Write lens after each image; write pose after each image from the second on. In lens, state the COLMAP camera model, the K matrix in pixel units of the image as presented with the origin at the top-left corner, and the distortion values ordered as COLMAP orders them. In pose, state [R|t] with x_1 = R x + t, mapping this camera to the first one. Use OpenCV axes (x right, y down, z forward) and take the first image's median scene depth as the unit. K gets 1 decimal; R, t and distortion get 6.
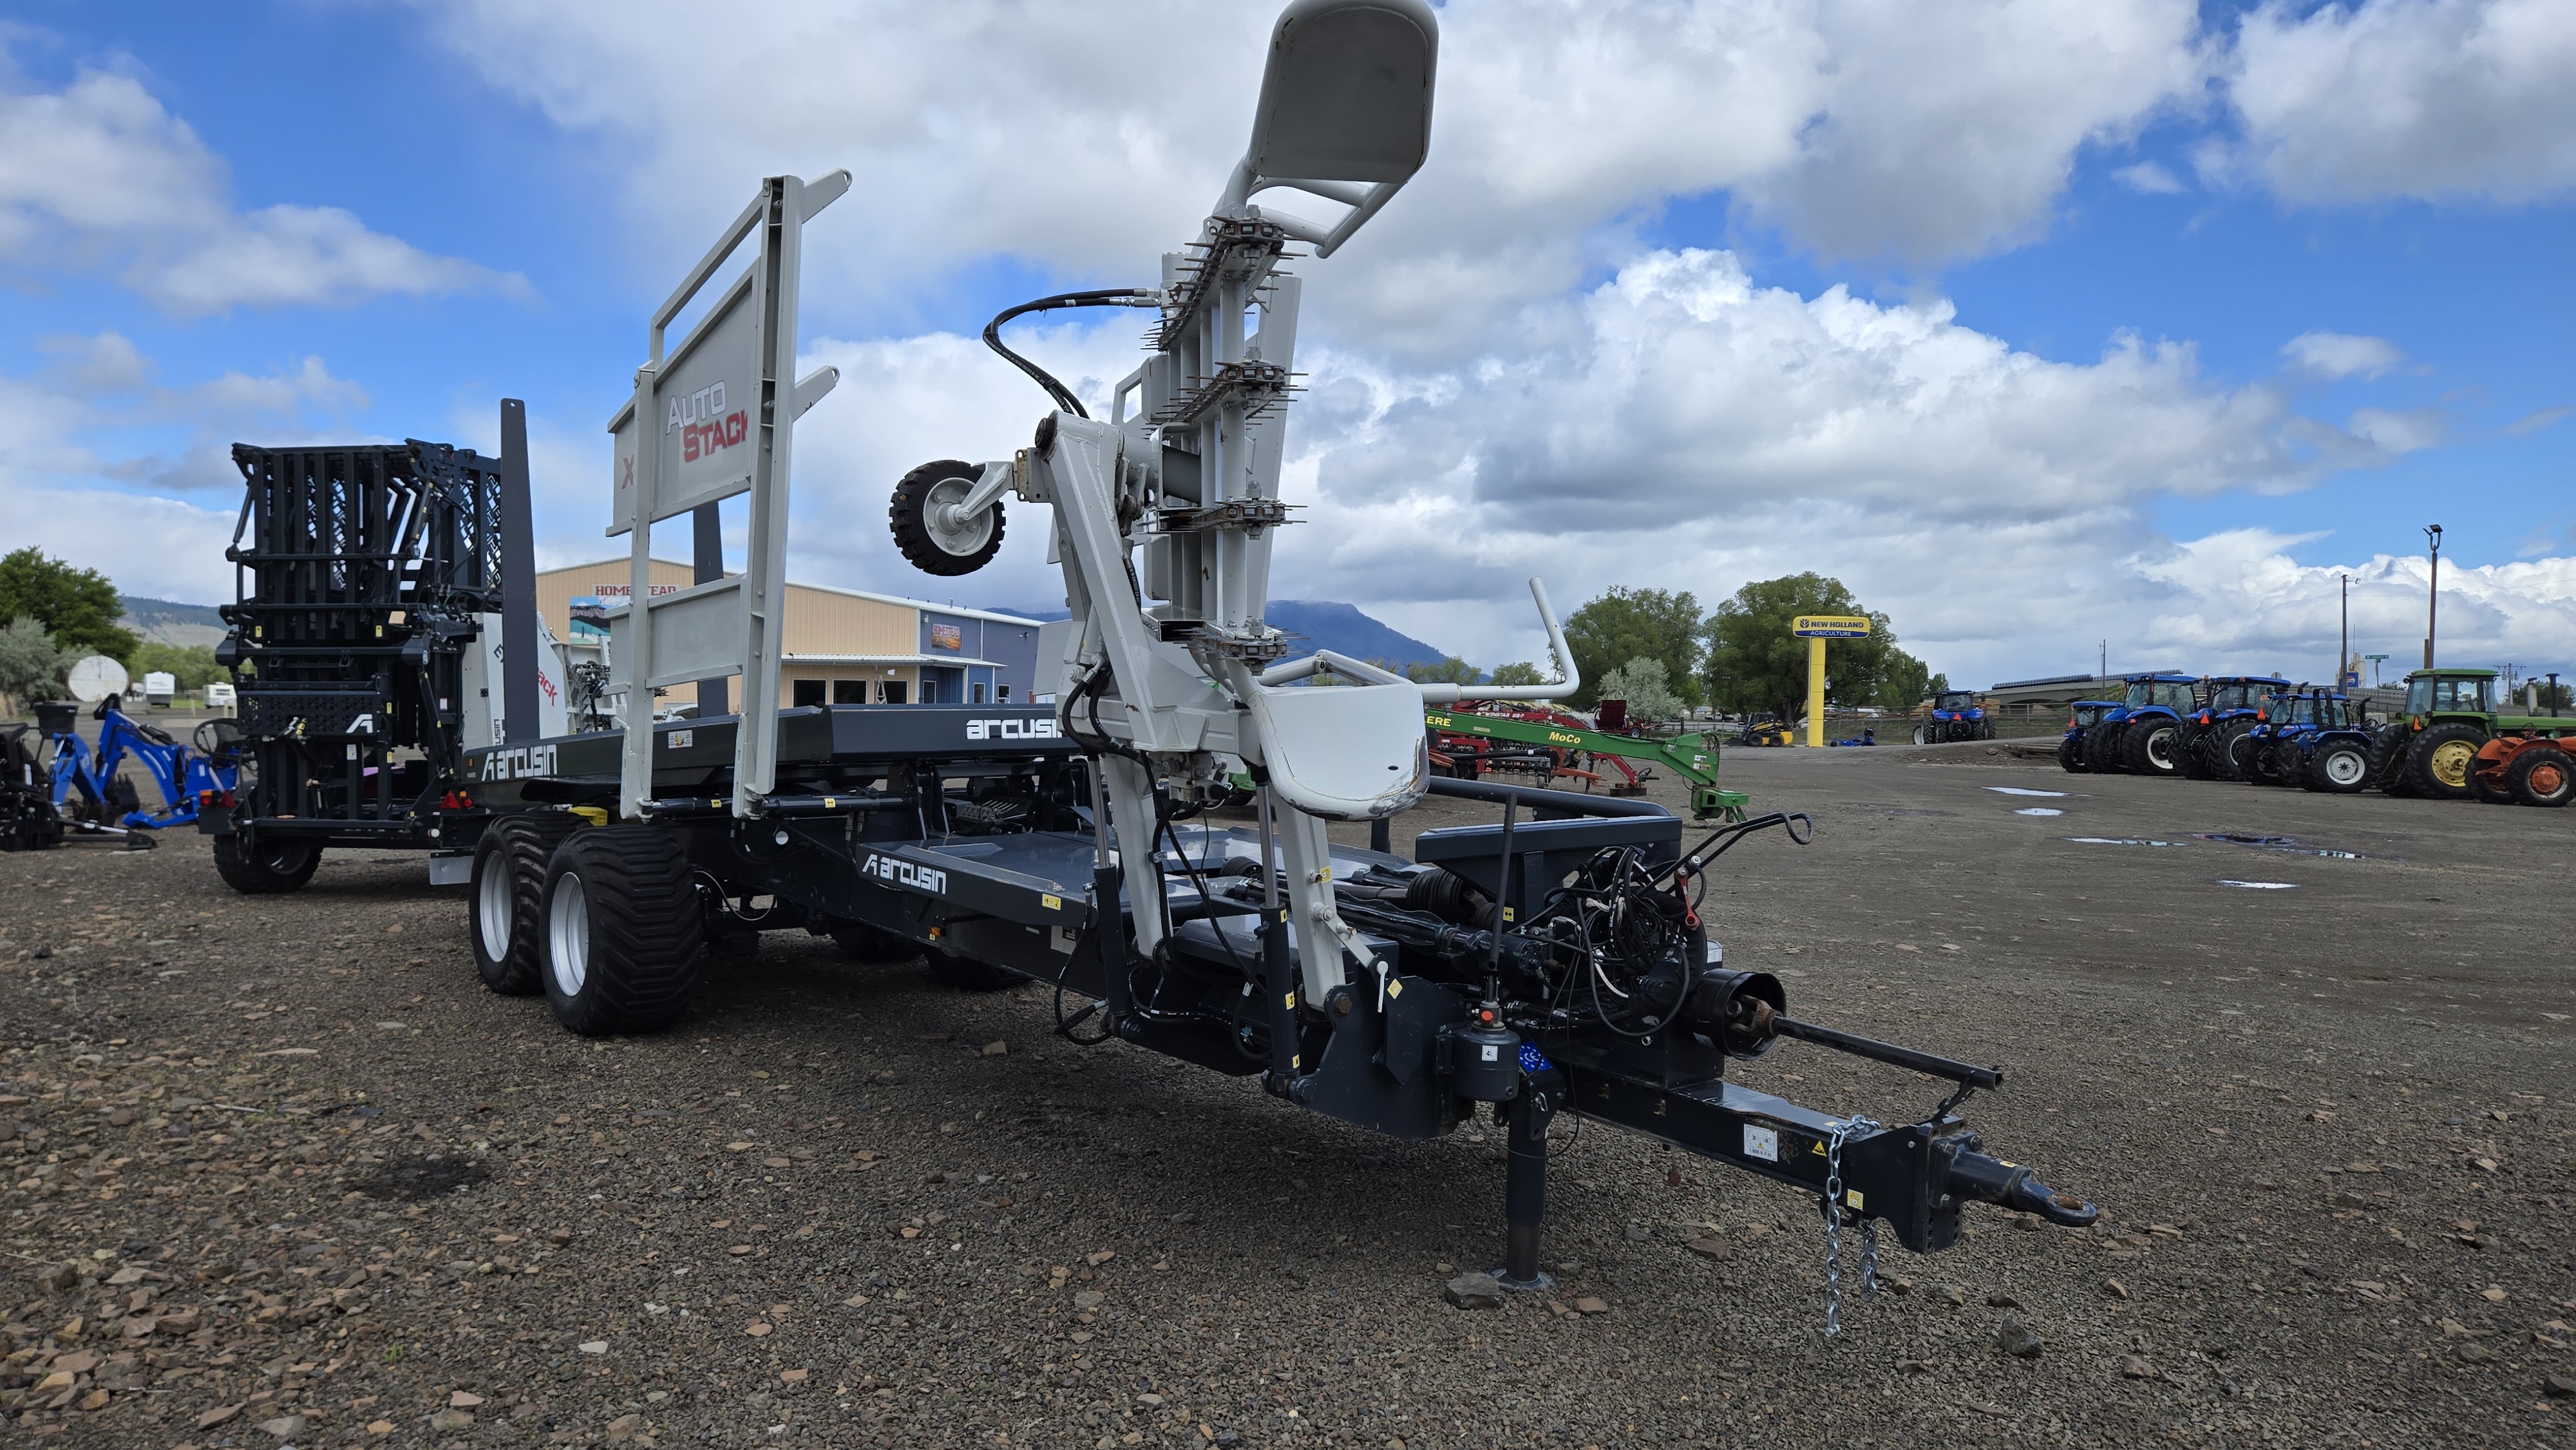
lens RADIAL K [[1687.9, 0, 1269.8], [0, 1687.9, 721.5], [0, 0, 1]] dist [0.092649, -0.083371]
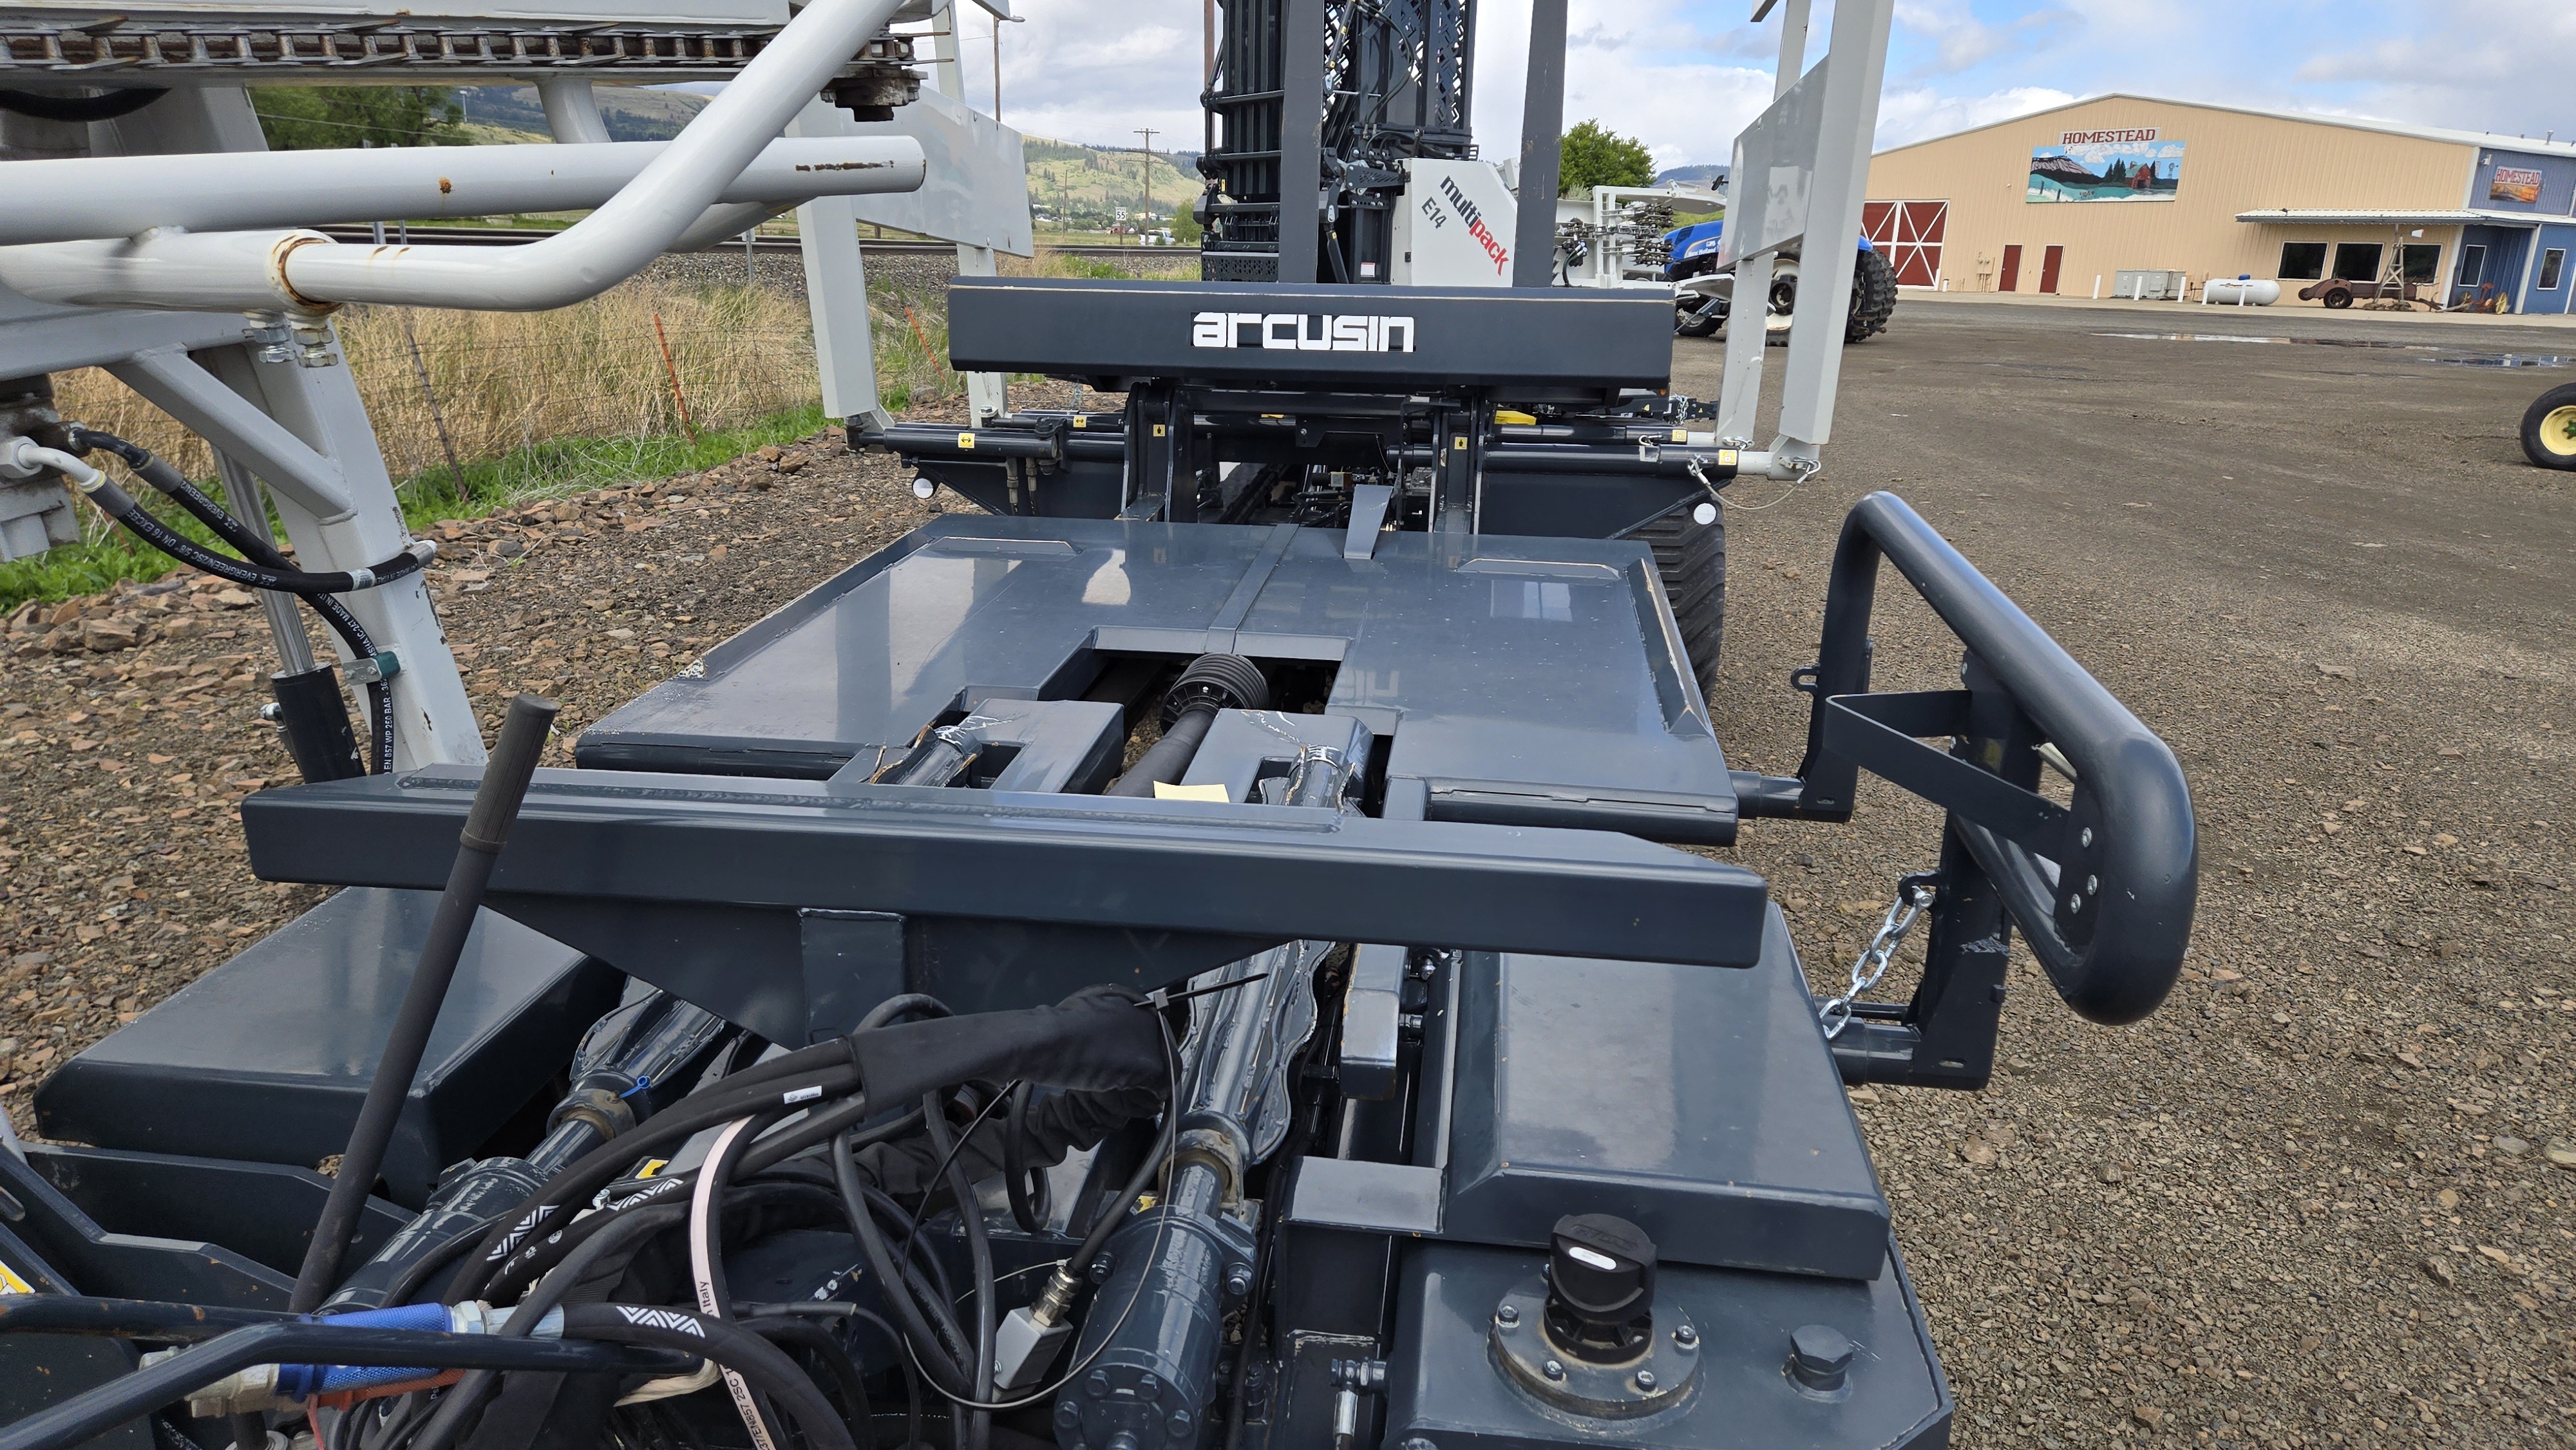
lens RADIAL K [[1702.1, 0, 1294.0], [0, 1702.1, 693.5], [0, 0, 1]] dist [0.125557, -0.106653]
pose [[0.687579, 0.195018, -0.699431, 0.152775], [-0.031839, 0.970429, 0.239279, -0.008531], [0.725411, -0.142254, 0.673455, 0.354639]]
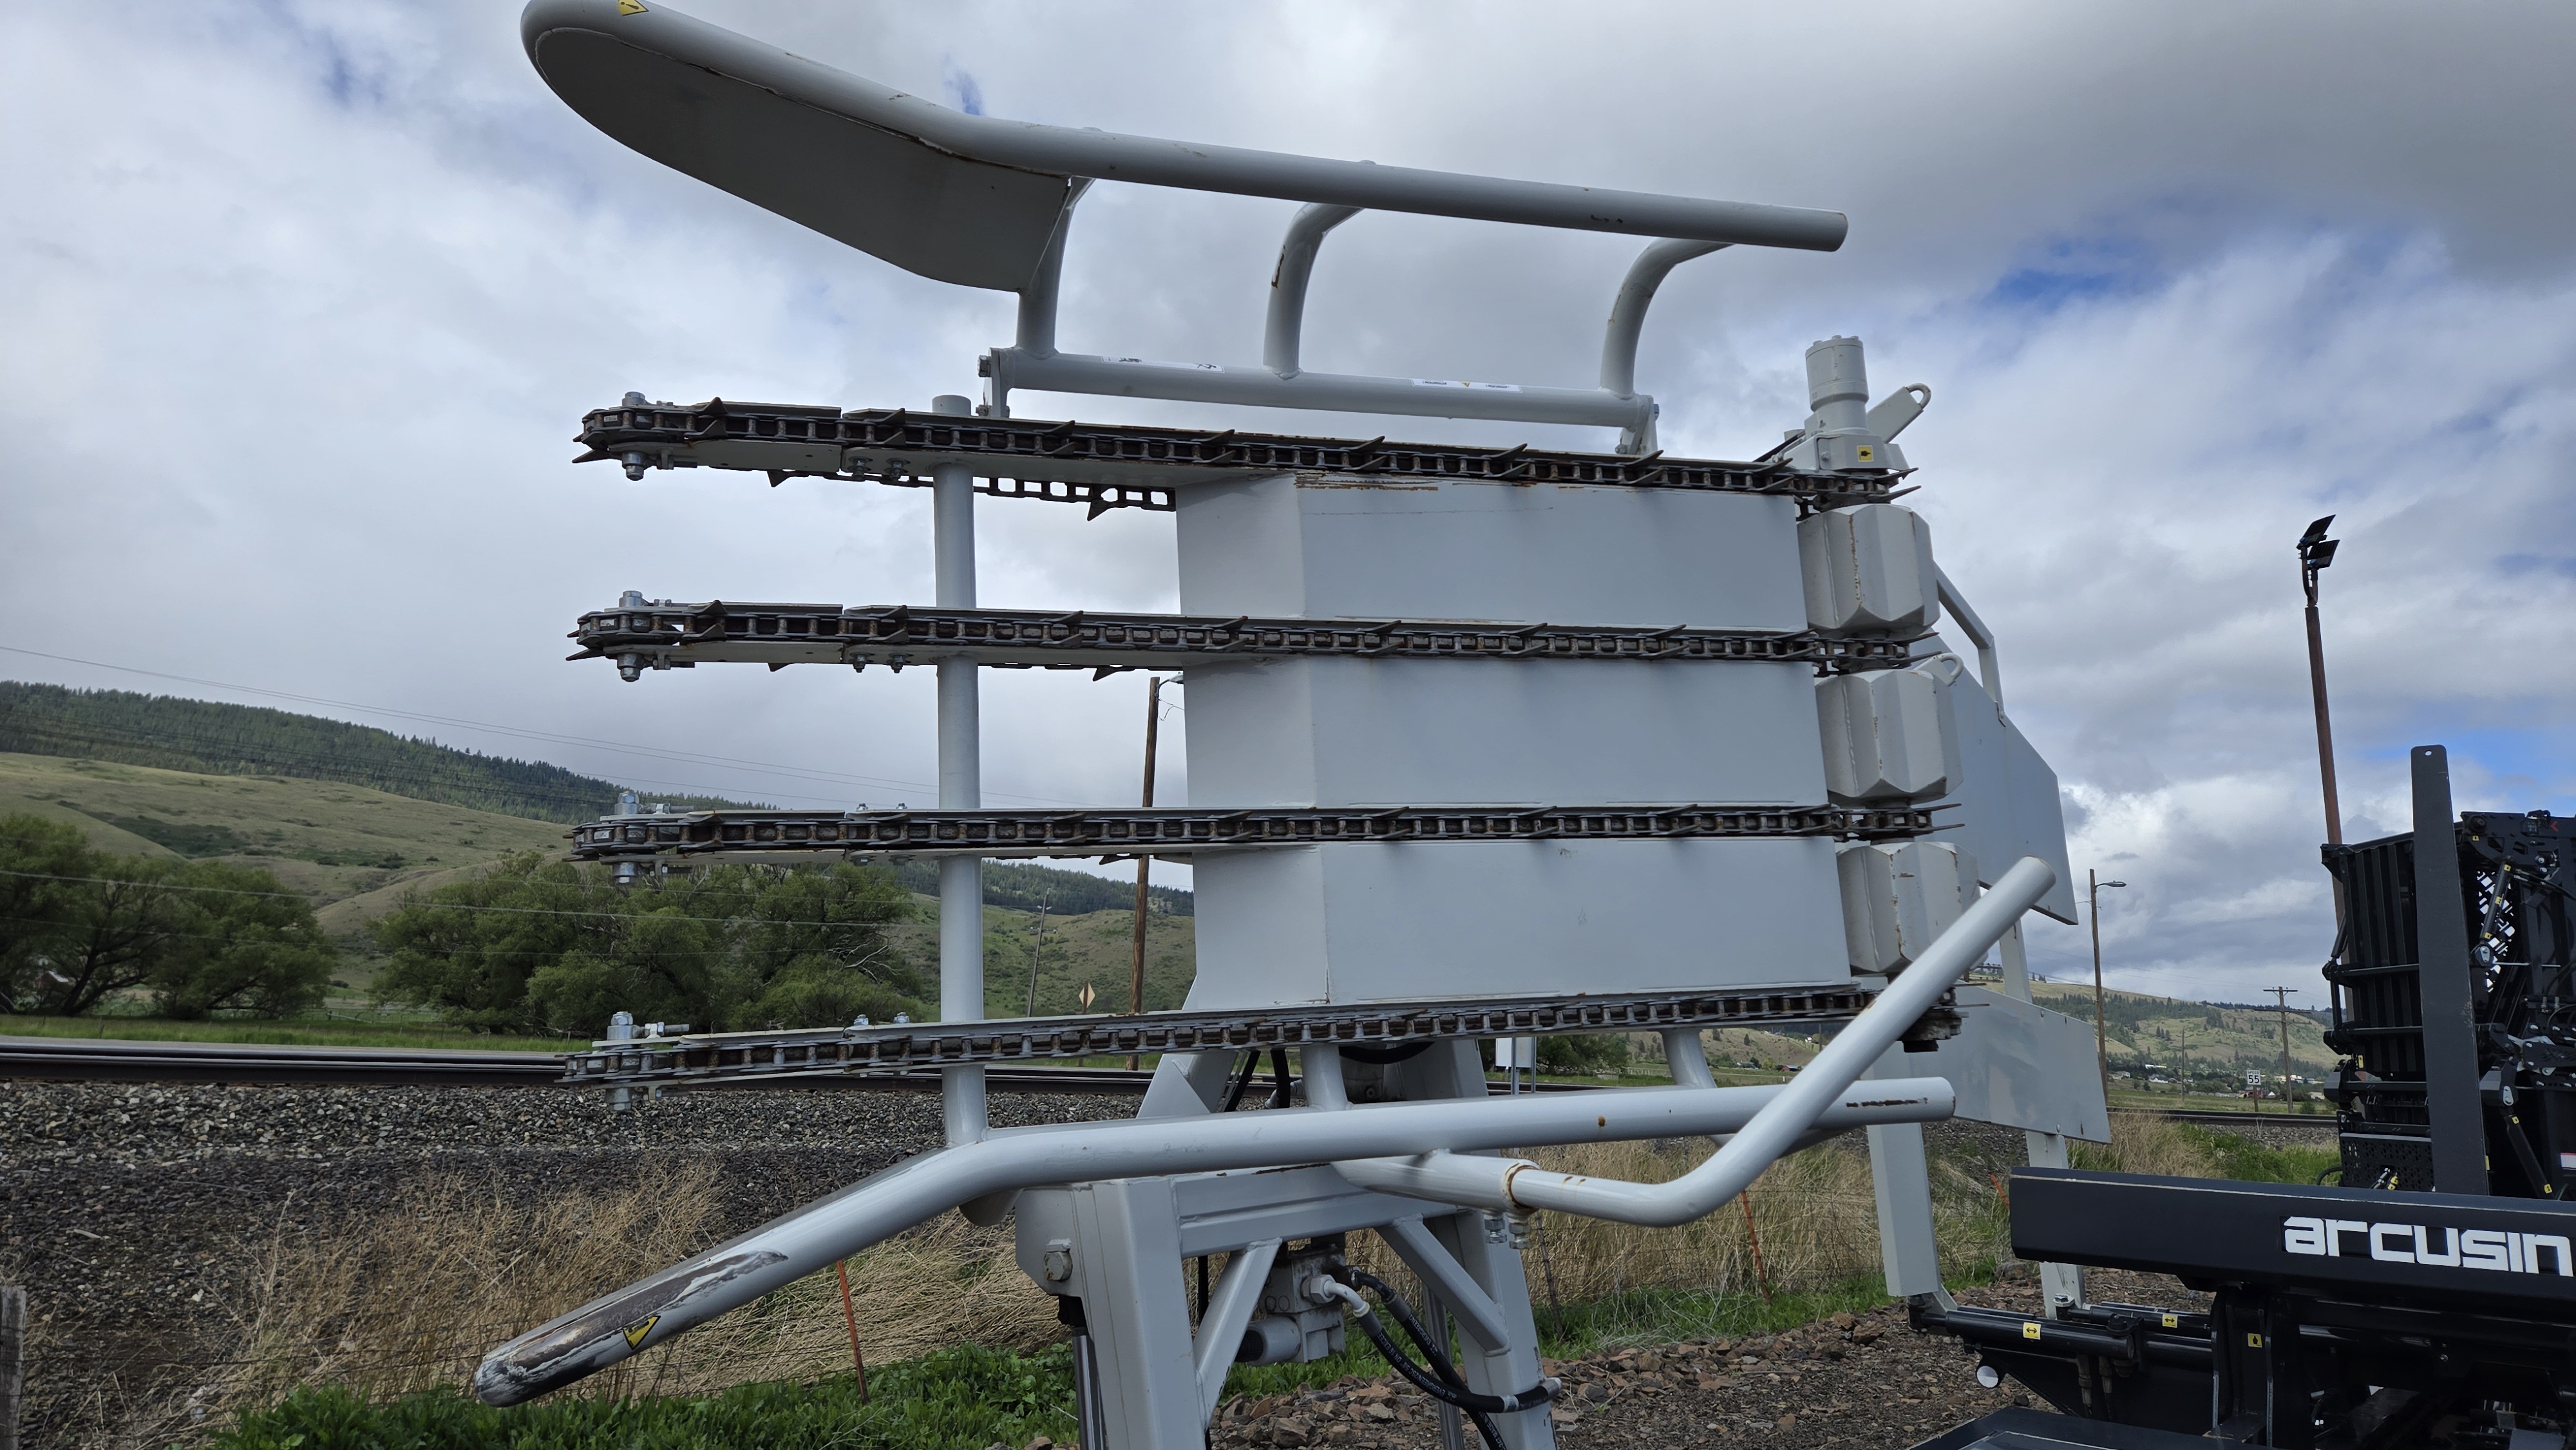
lens RADIAL K [[1687.9, 0, 1269.8], [0, 1687.9, 721.5], [0, 0, 1]] dist [0.092649, -0.083371]
pose [[0.151054, -0.192866, -0.969528, 0.192737], [-0.052363, 0.977844, -0.202678, -0.014921], [0.987138, 0.081383, 0.137608, 0.337567]]
